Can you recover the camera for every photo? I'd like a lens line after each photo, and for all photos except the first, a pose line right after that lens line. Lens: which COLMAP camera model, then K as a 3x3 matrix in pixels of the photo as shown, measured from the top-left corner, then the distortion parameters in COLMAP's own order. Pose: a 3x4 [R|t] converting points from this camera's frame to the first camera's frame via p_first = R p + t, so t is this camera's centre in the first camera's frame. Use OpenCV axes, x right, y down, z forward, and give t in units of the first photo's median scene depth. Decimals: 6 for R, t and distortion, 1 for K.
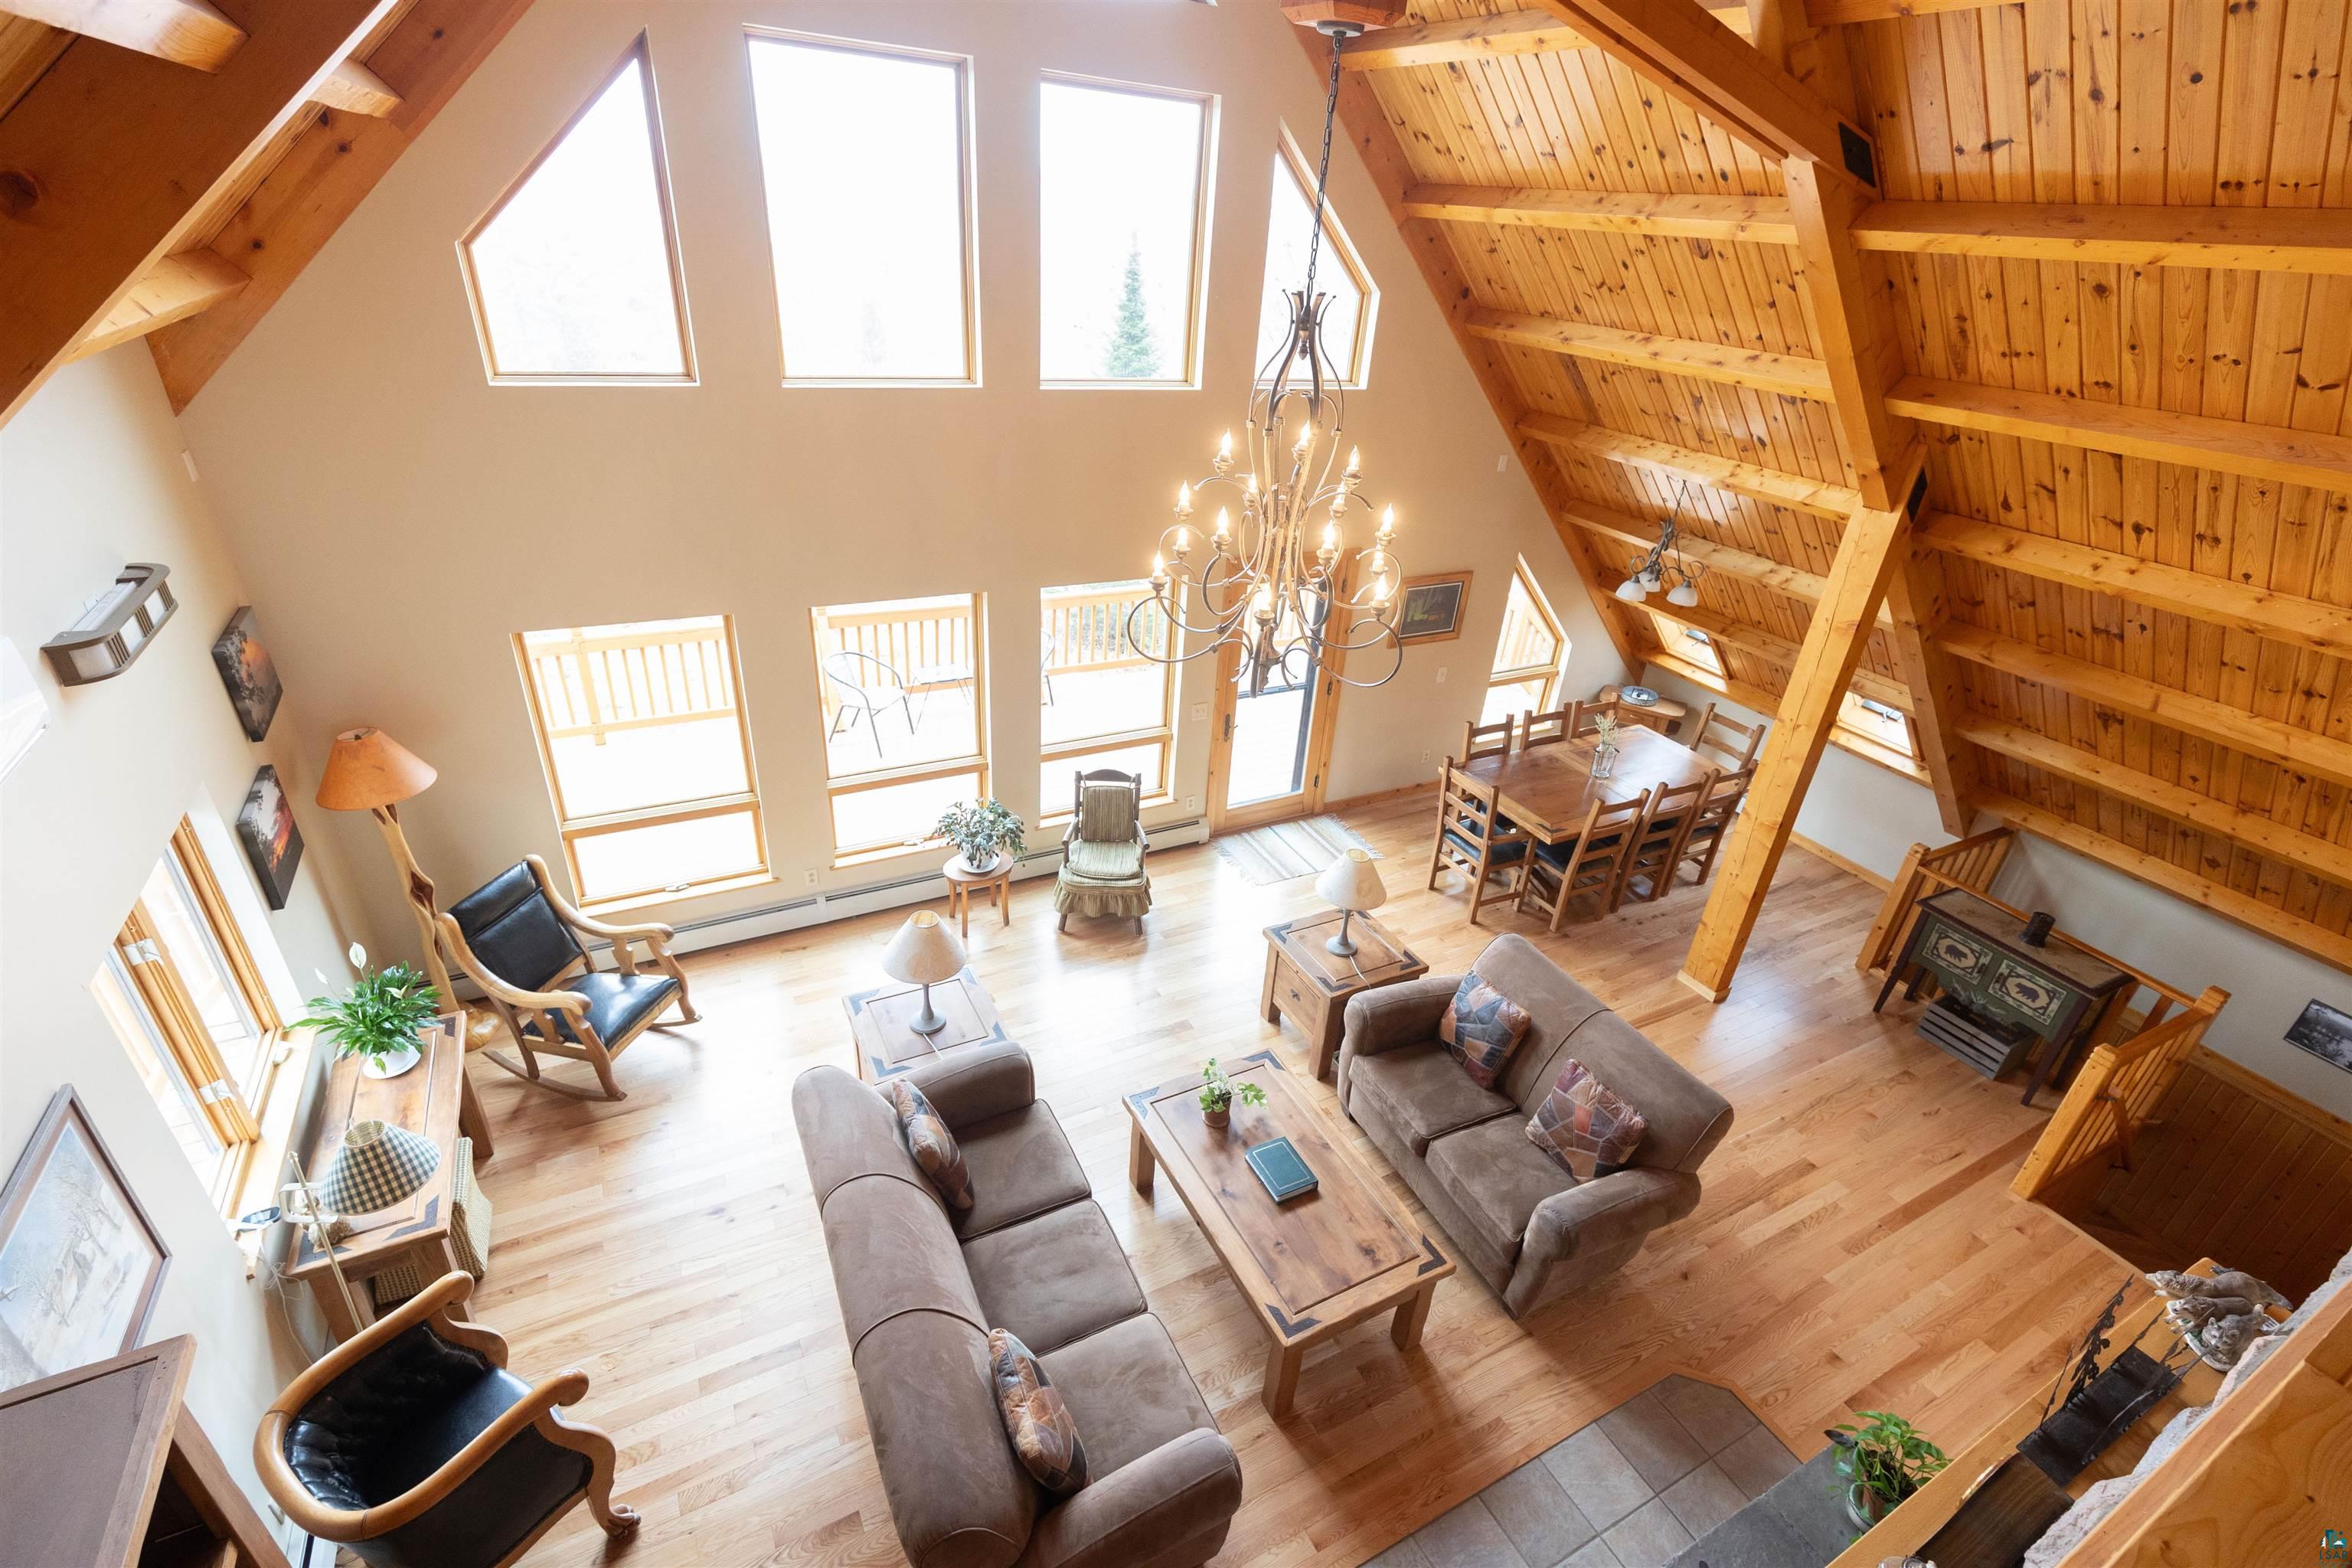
lens RADIAL K [[1053.3, 0, 1184.9], [0, 1053.3, 787.0], [0, 0, 1]] dist [0.008848, -0.002132]
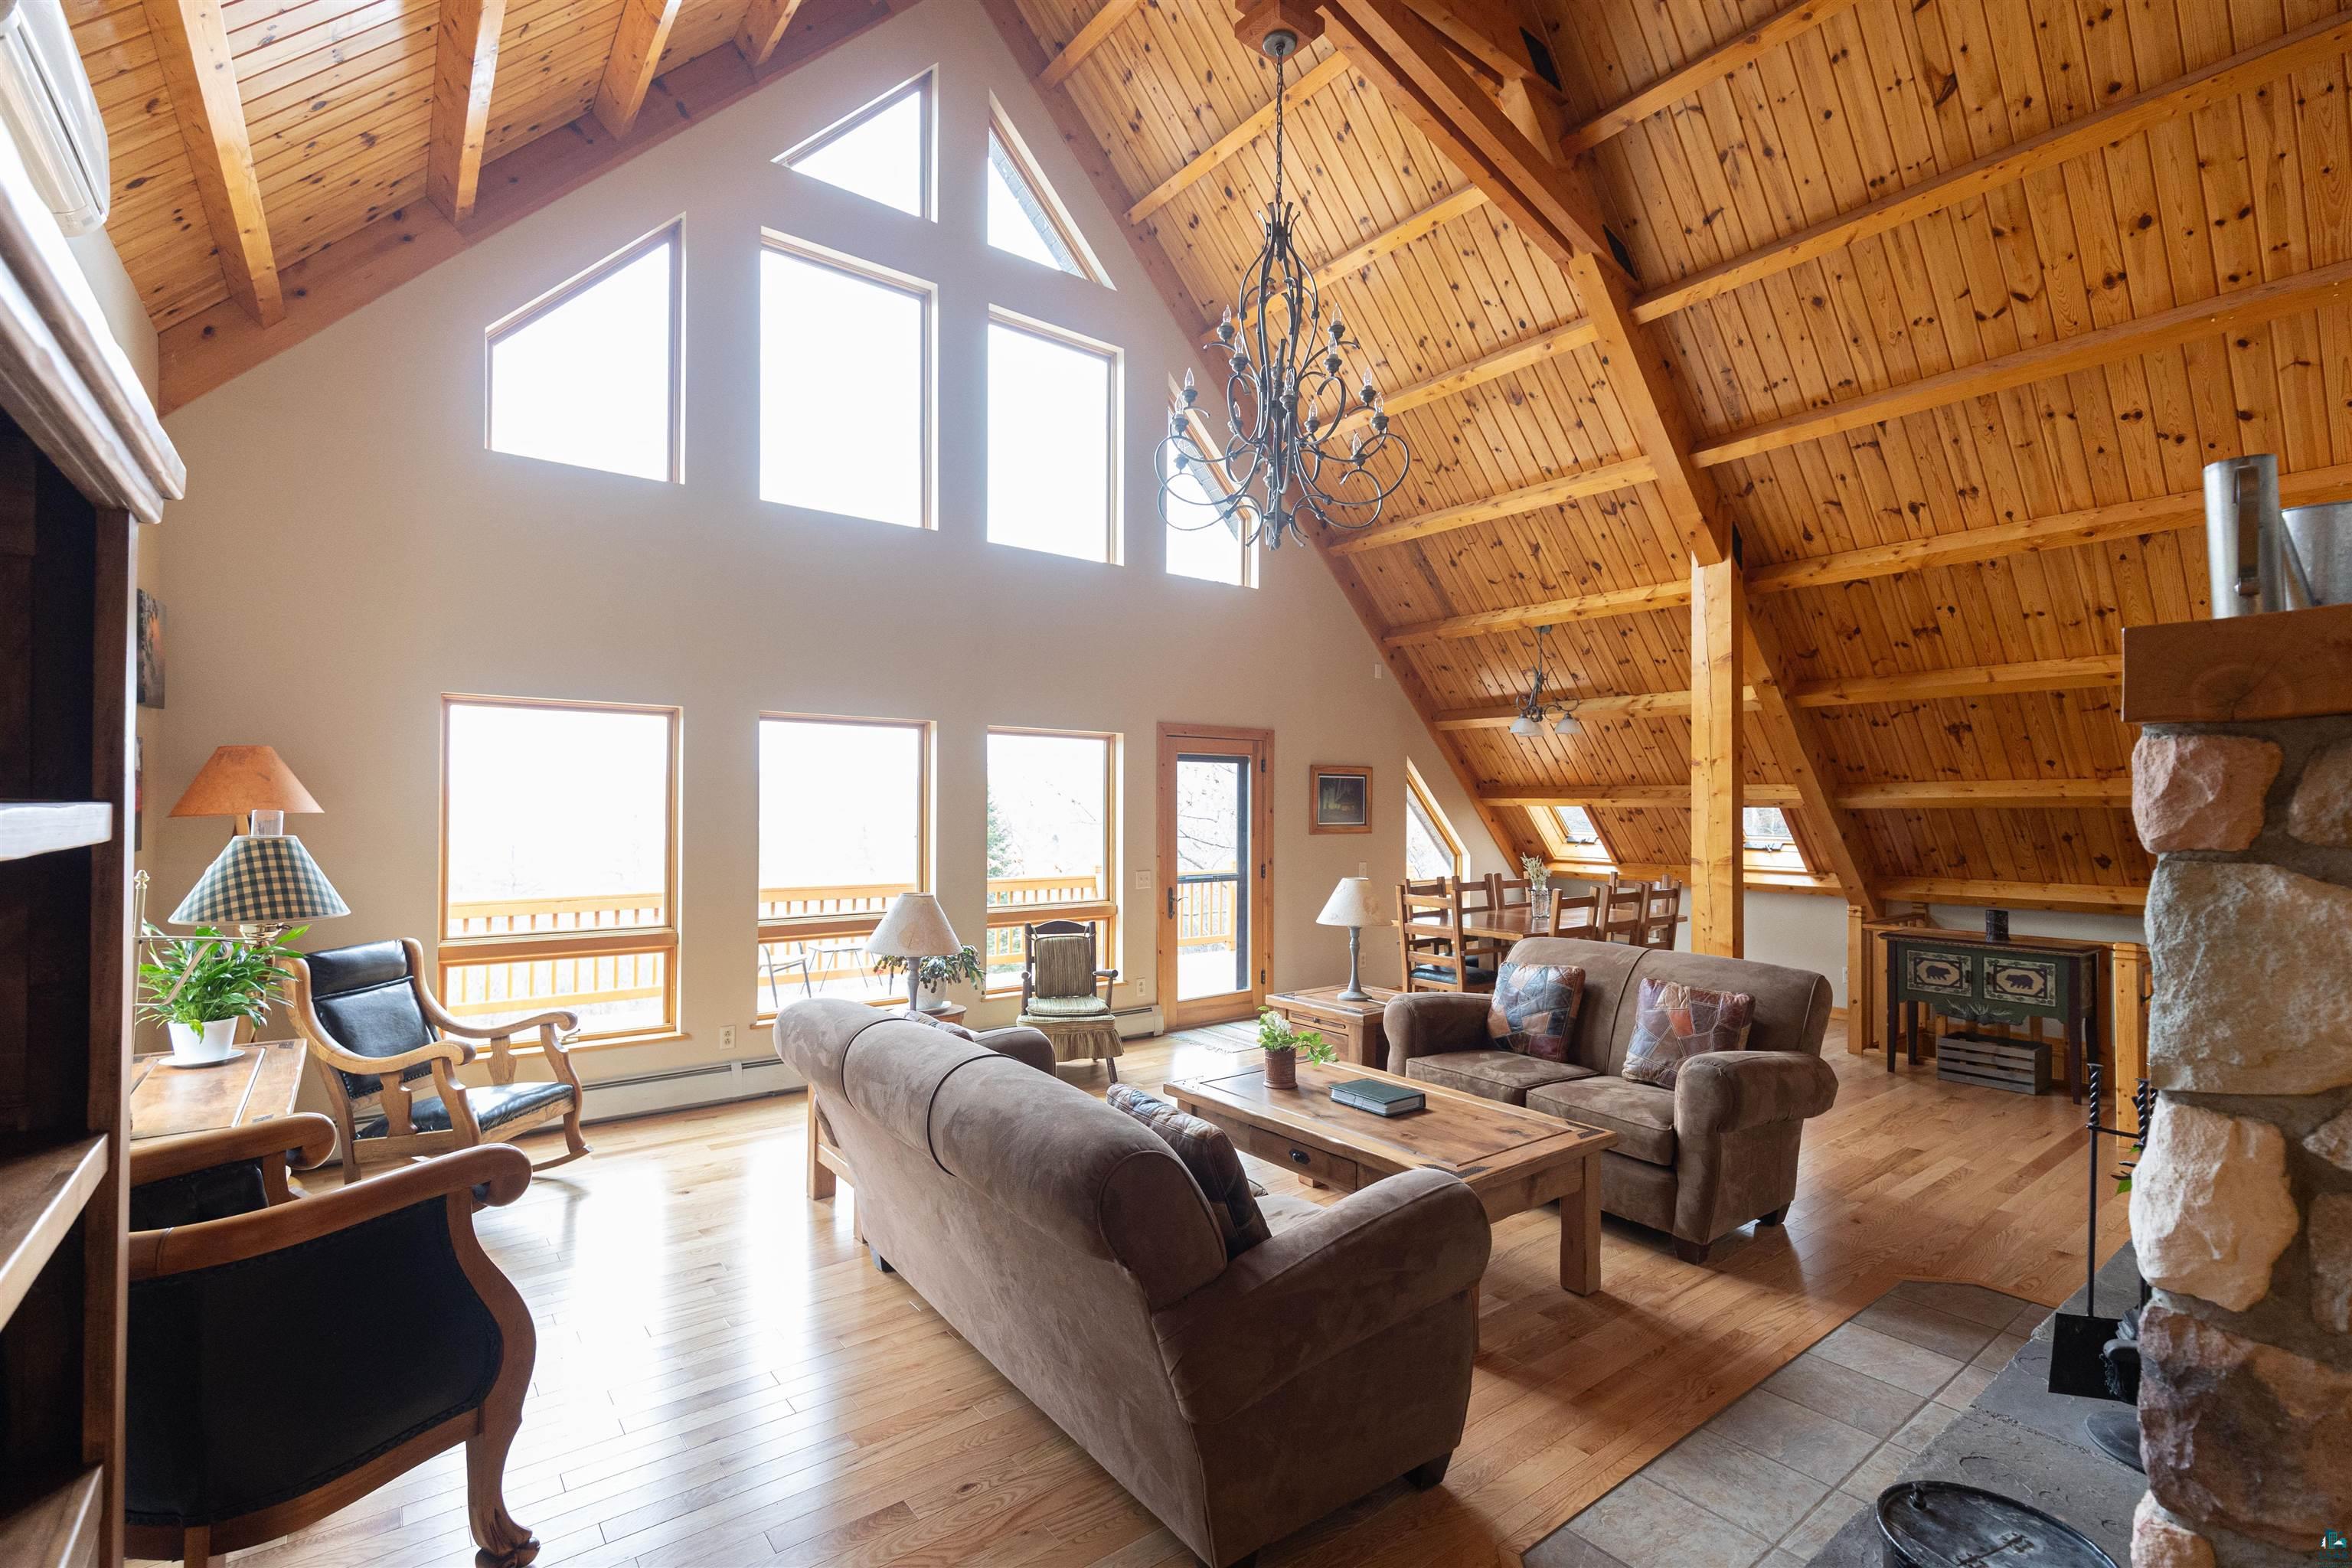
lens RADIAL K [[1050.9, 0, 1172.8], [0, 1050.9, 792.1], [0, 0, 1]] dist [0.005447, -0.000301]
pose [[0.984269, -0.062093, 0.165408, -0.153405], [0.133857, 0.873125, -0.468758, 0.424017], [-0.115315, 0.483525, 0.867702, 0.152843]]
